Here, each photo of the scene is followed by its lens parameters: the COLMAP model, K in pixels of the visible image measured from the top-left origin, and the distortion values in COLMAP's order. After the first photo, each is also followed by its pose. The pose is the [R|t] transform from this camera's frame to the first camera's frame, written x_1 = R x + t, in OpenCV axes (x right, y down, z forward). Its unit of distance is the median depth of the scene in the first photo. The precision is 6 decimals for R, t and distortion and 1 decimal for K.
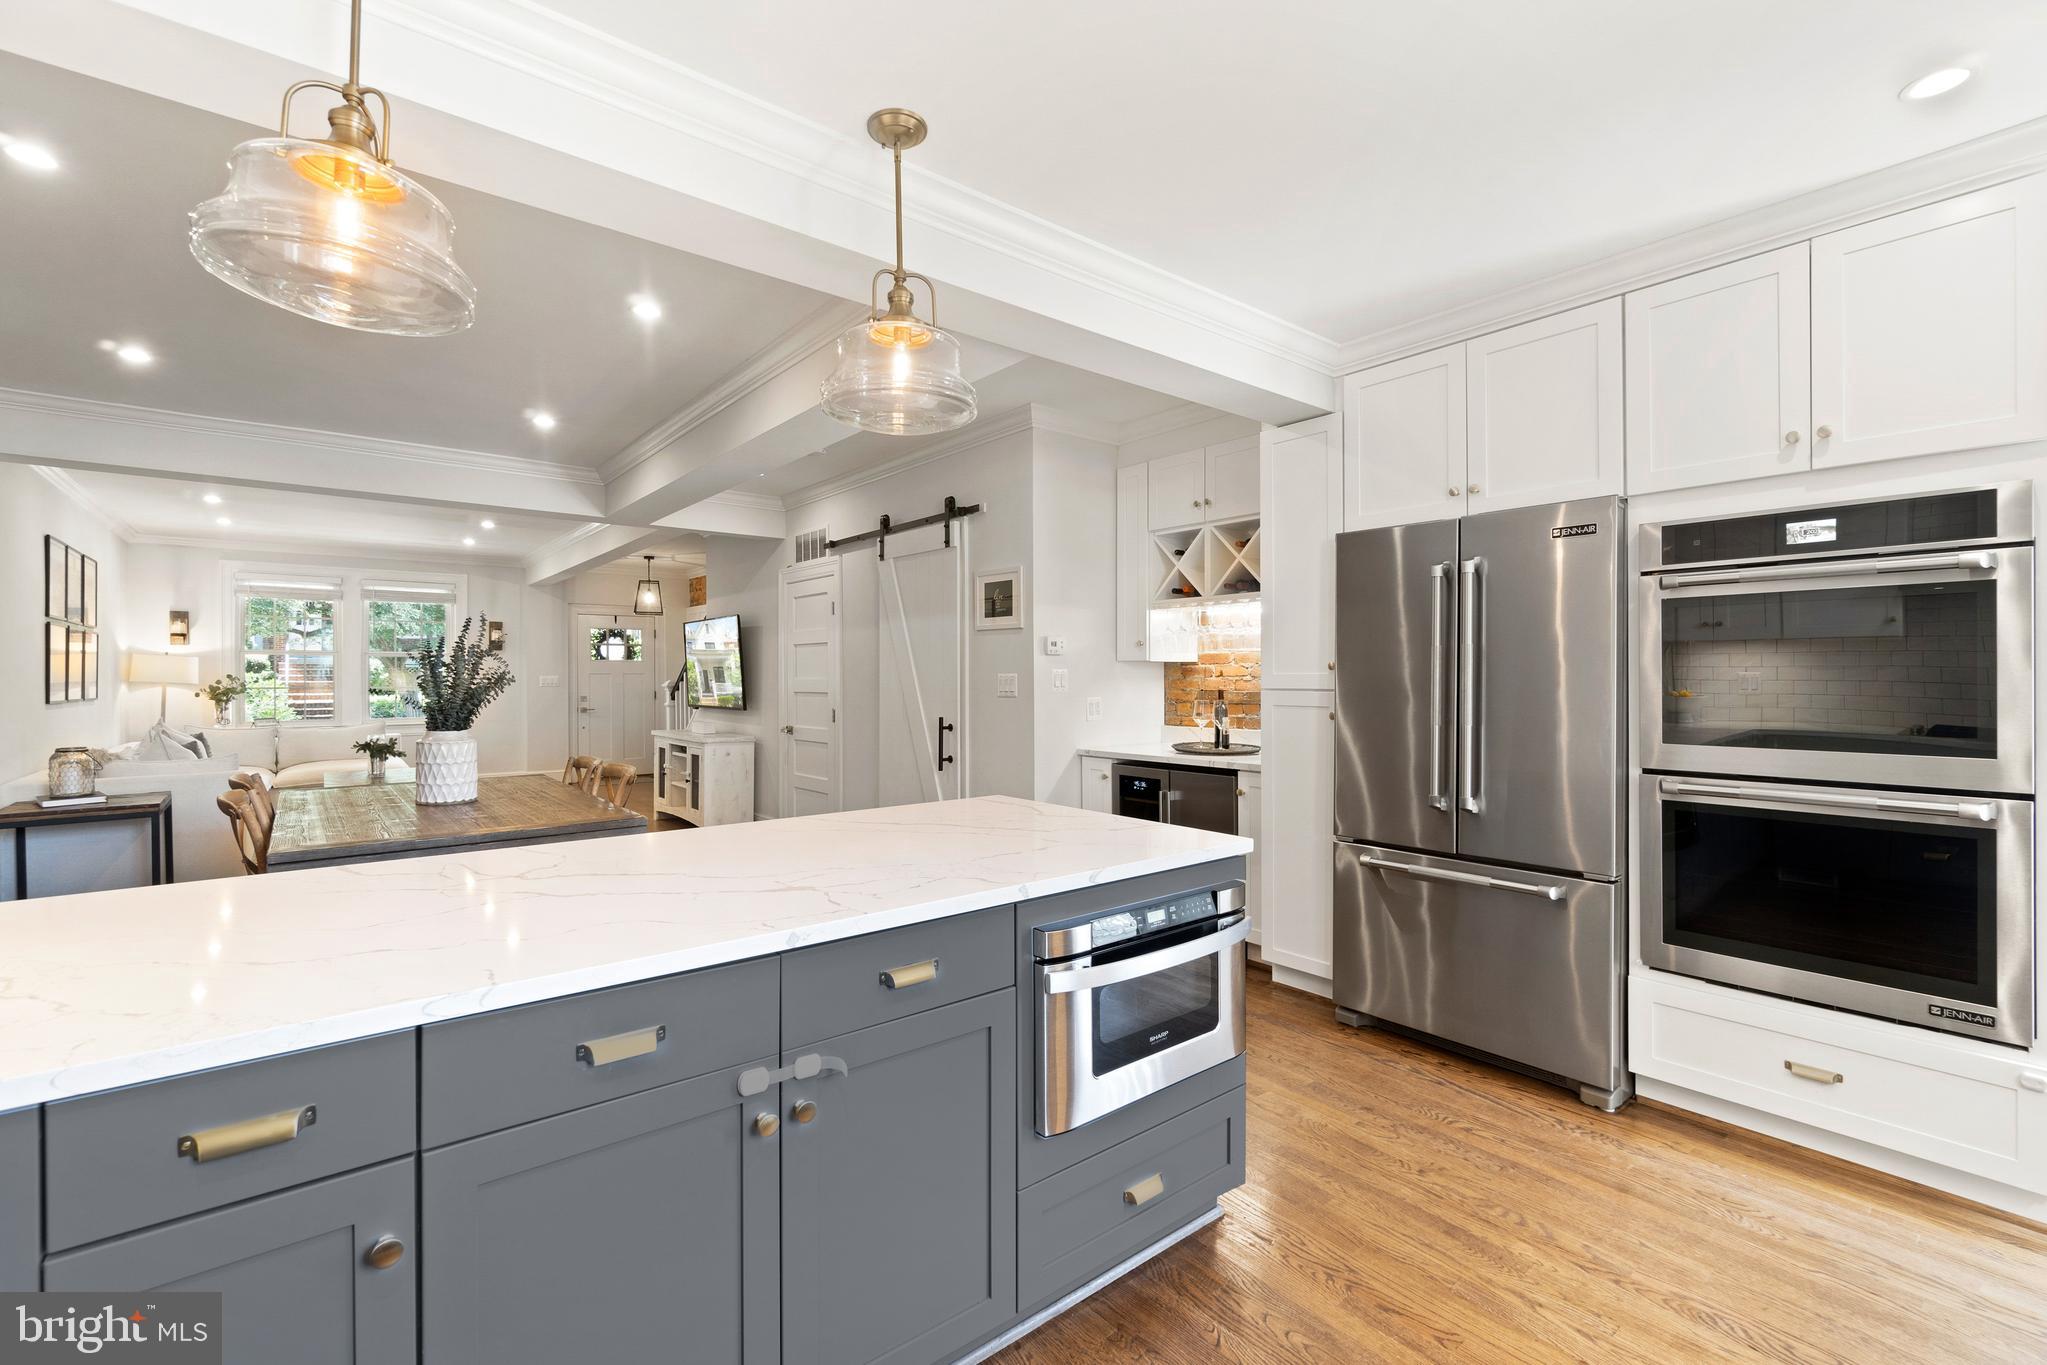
lens RADIAL K [[890.6, 0, 1003.9], [0, 890.6, 680.5], [0, 0, 1]] dist [-0.000415, 0.000445]
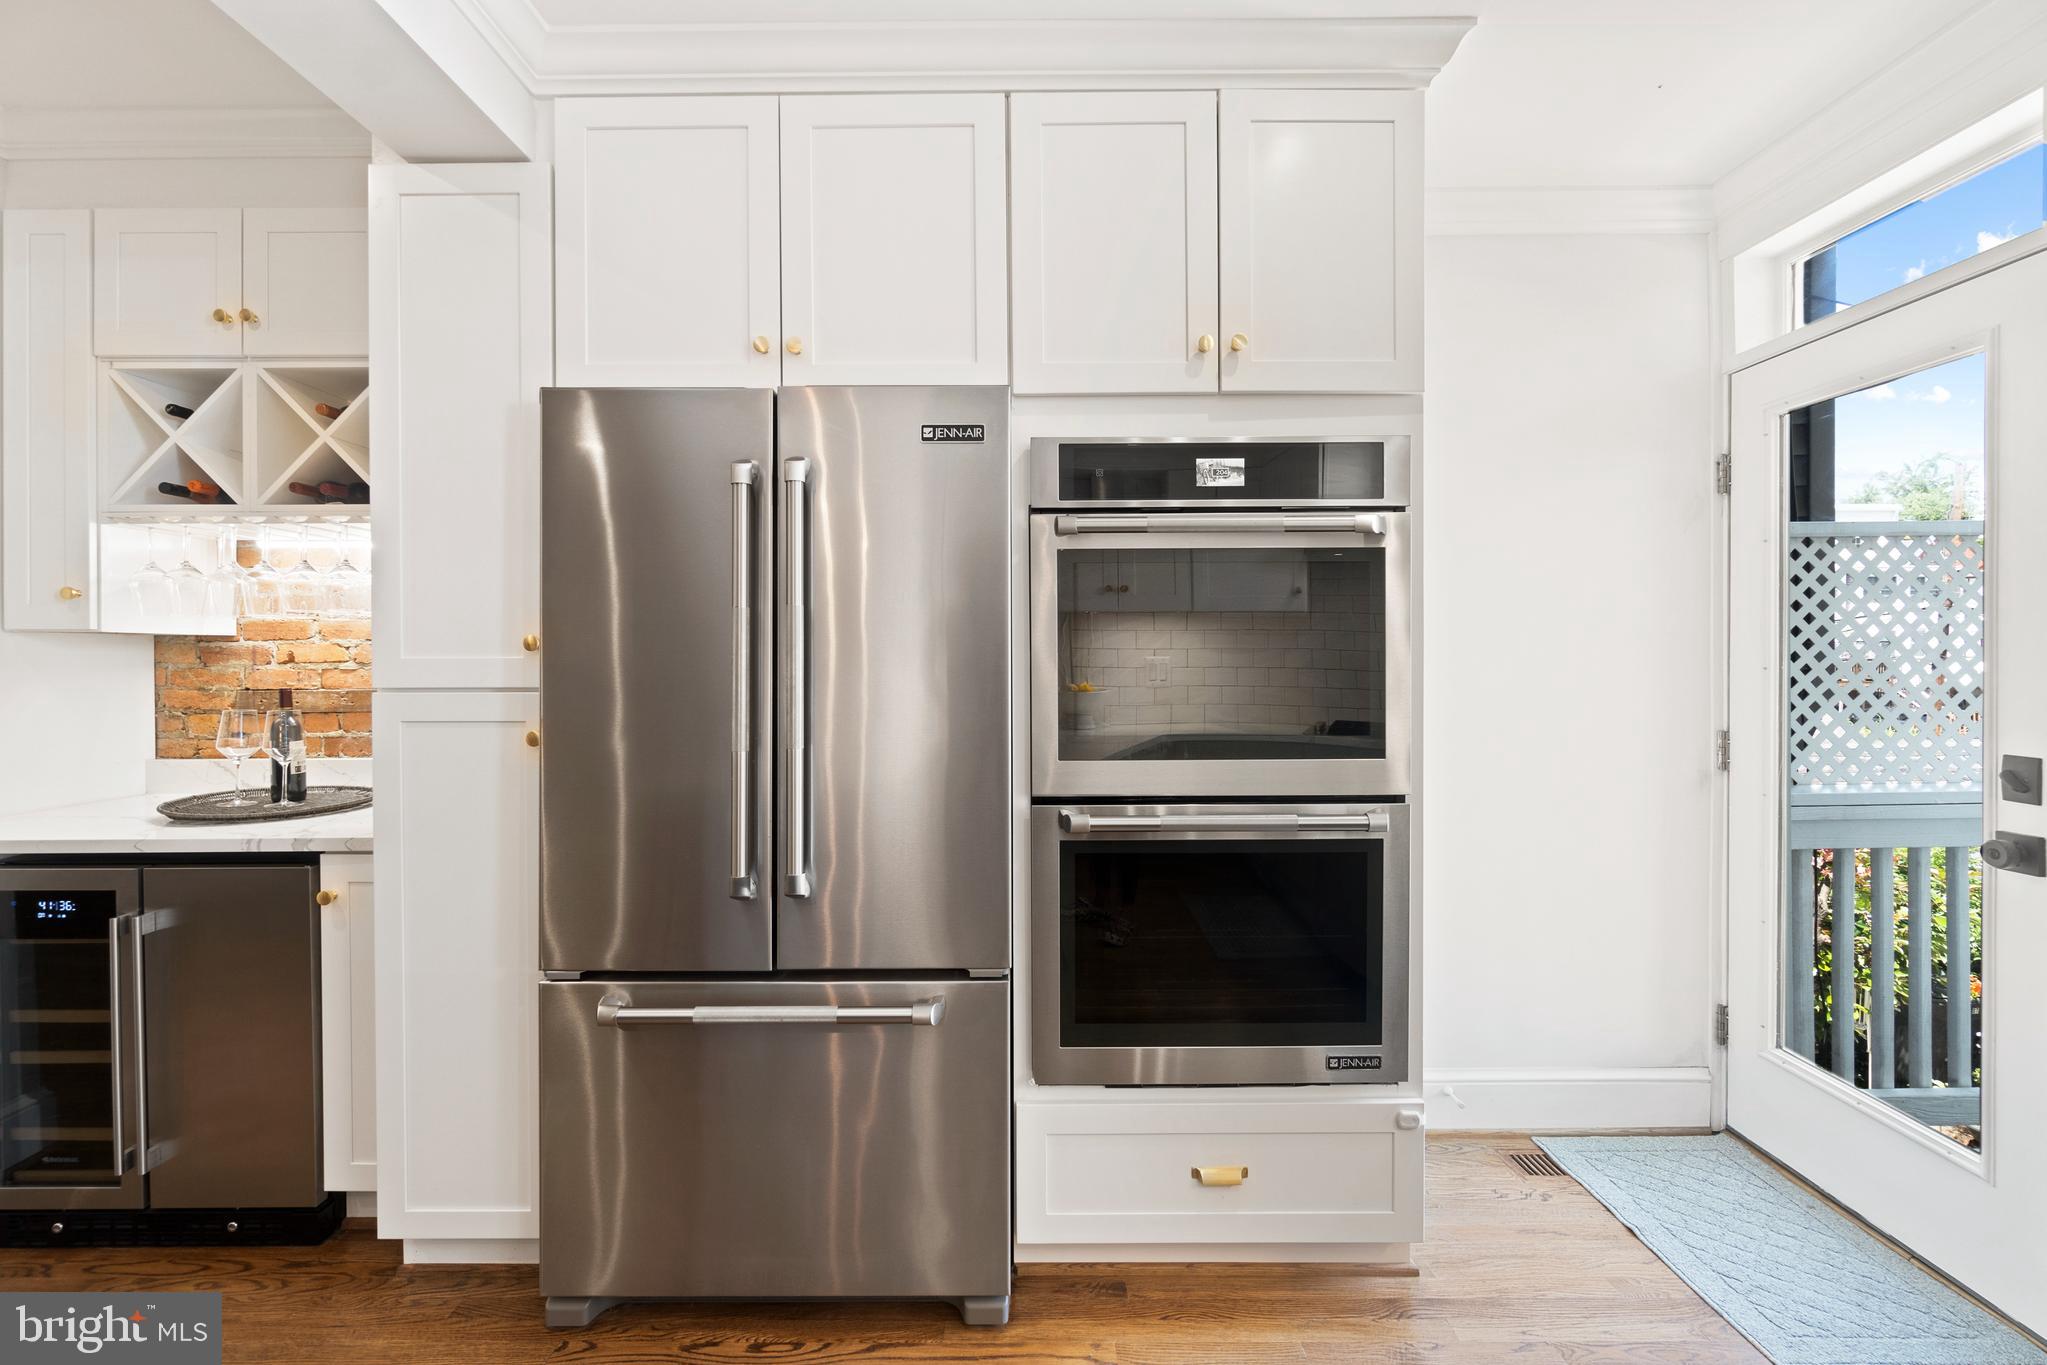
lens RADIAL K [[878.3, 0, 1006.7], [0, 878.3, 663.4], [0, 0, 1]] dist [-0.001666, -0.000341]
pose [[0.624009, -0.004488, 0.781404, 0.139390], [0.005398, 0.999984, 0.001433, -0.003727], [-0.781398, 0.003324, 0.624024, 0.459452]]
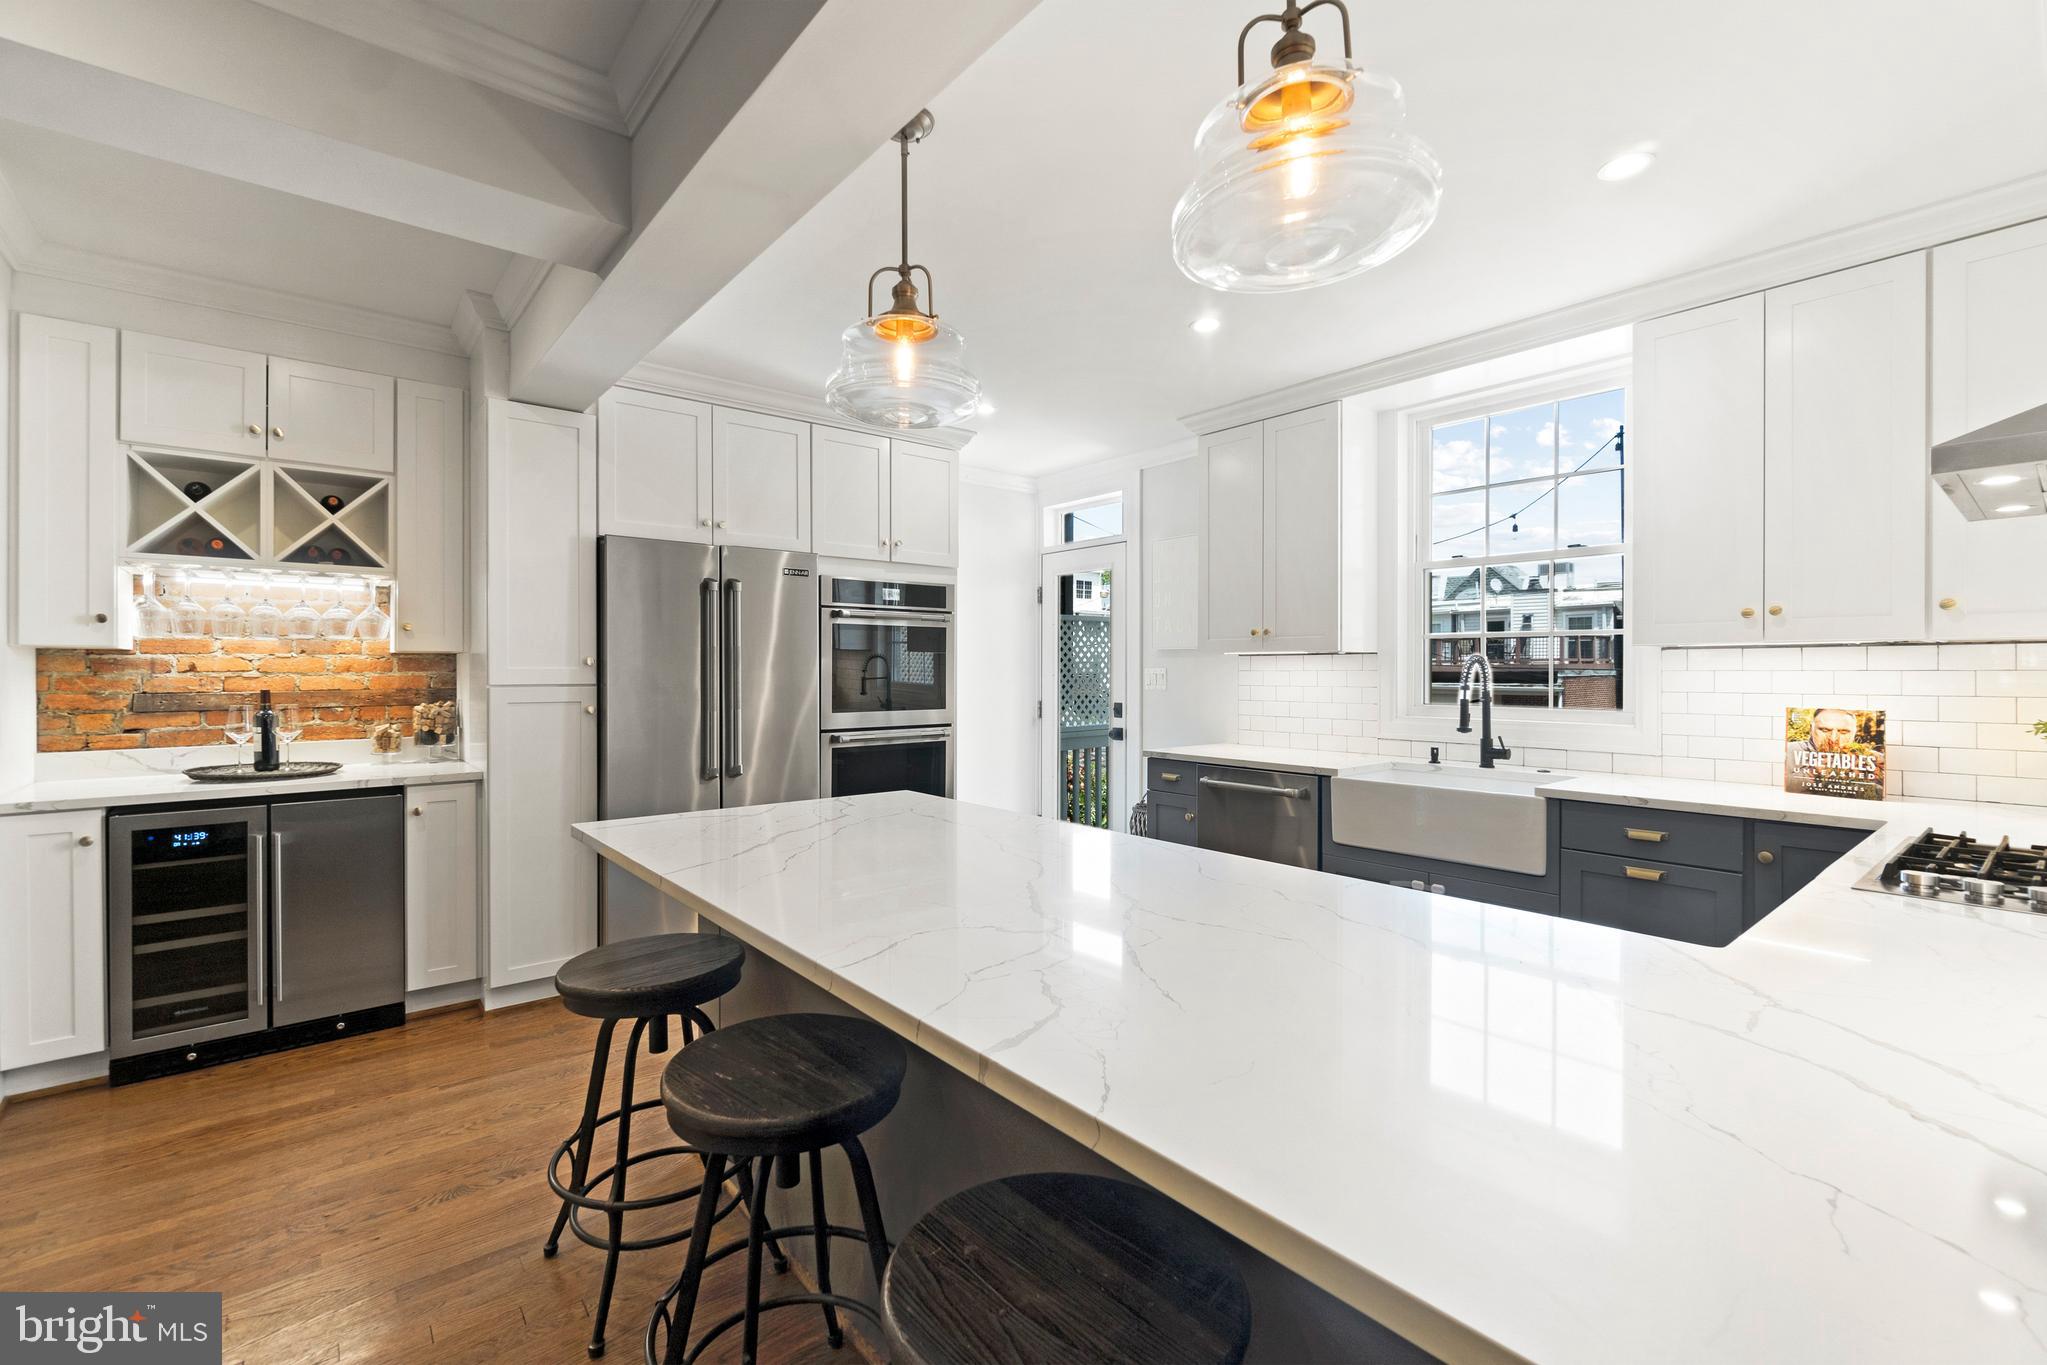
lens RADIAL K [[881.0, 0, 1015.7], [0, 881.0, 656.3], [0, 0, 1]] dist [-0.002619, 0.000665]
pose [[-0.018464, 0.018455, 0.999659, -0.645841], [0.005039, 0.999819, -0.018365, -0.000975], [-0.999817, 0.004698, -0.018554, 0.526626]]
